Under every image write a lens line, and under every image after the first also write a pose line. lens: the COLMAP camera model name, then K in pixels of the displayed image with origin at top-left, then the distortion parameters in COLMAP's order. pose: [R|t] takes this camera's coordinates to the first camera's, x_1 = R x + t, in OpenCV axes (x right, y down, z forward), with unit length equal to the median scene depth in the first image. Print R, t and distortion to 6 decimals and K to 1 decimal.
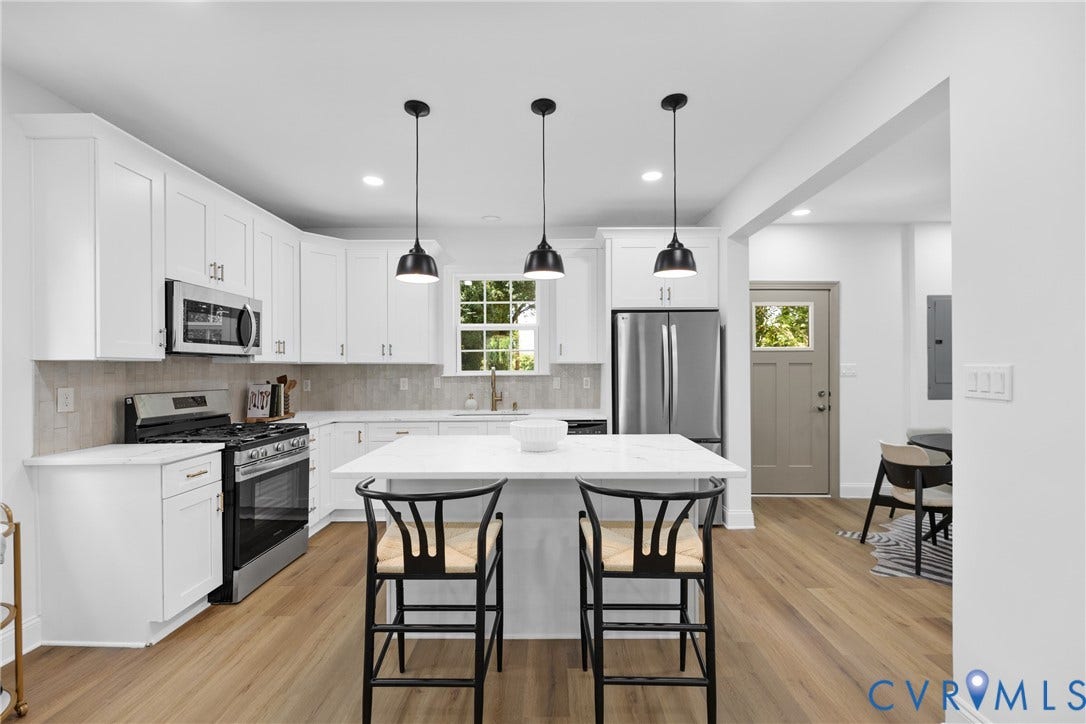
lens RADIAL K [[455.0, 0, 538.6], [0, 455.0, 367.5], [0, 0, 1]] dist [-0.001539, 0.000345]
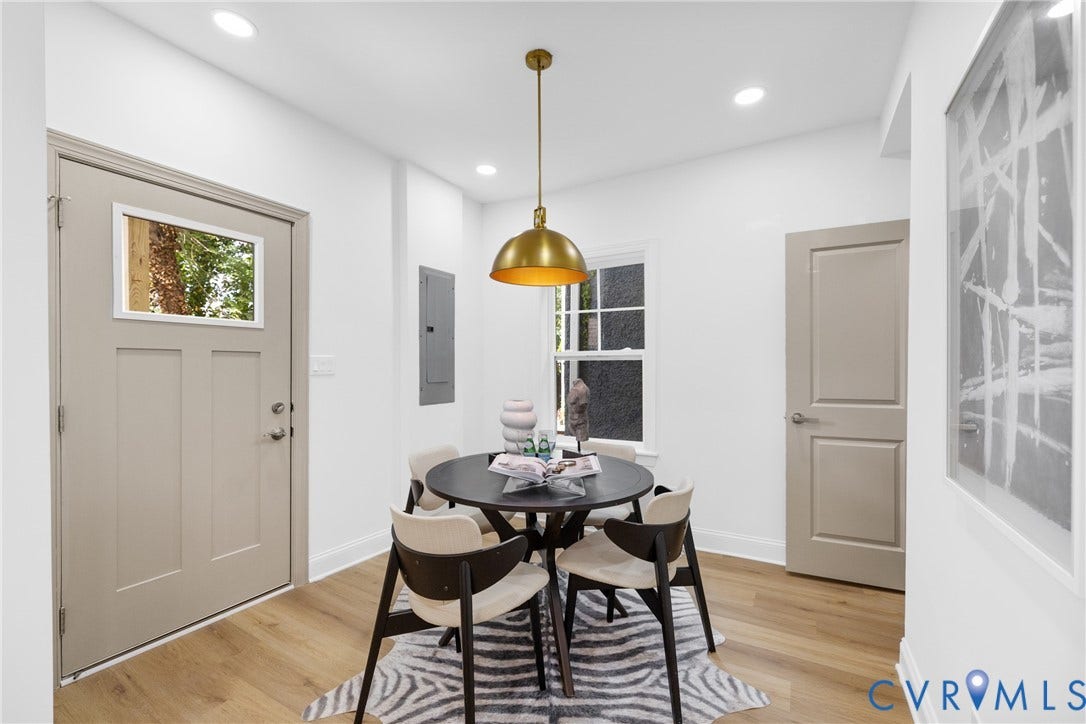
lens RADIAL K [[455.0, 0, 545.7], [0, 455.0, 370.3], [0, 0, 1]] dist [-0.001539, 0.000345]
pose [[0.471541, -0.000348, 0.881844, 0.346344], [-0.004846, 0.999984, 0.002986, 0.010963], [-0.881831, -0.005681, 0.471531, 0.544034]]
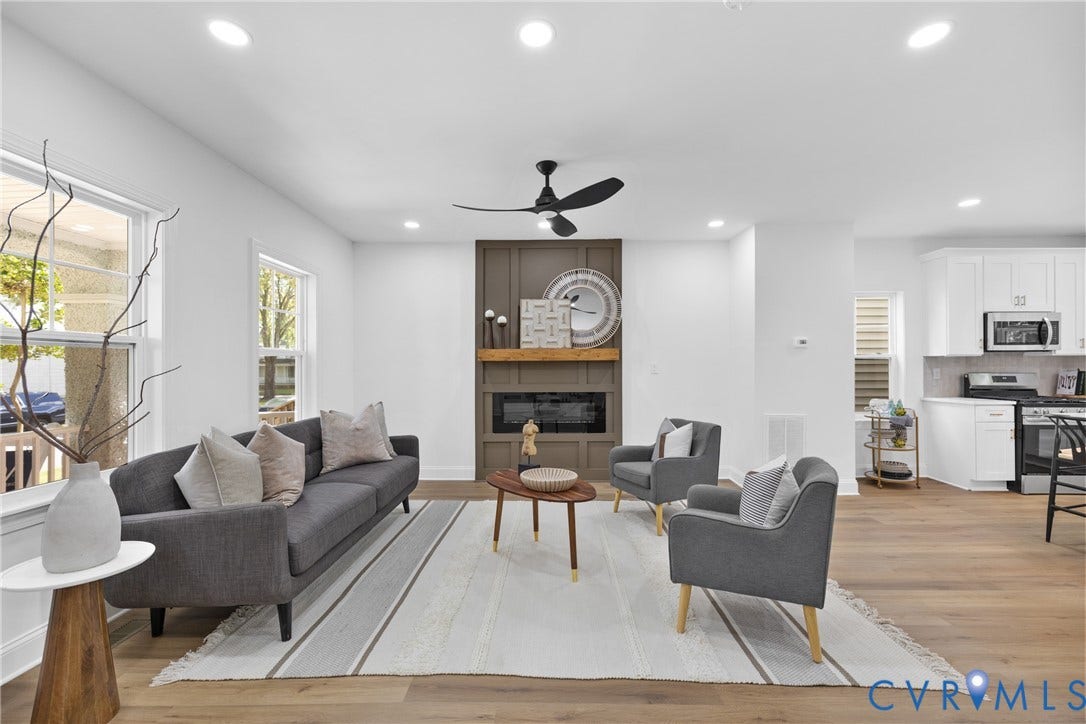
lens RADIAL K [[455.0, 0, 550.7], [0, 455.0, 360.3], [0, 0, 1]] dist [-0.001539, 0.000345]
pose [[0.022680, -0.001259, -0.999742, 0.734452], [0.004063, 0.999991, -0.001167, 0.000129], [0.999735, -0.004036, 0.022685, -0.603453]]
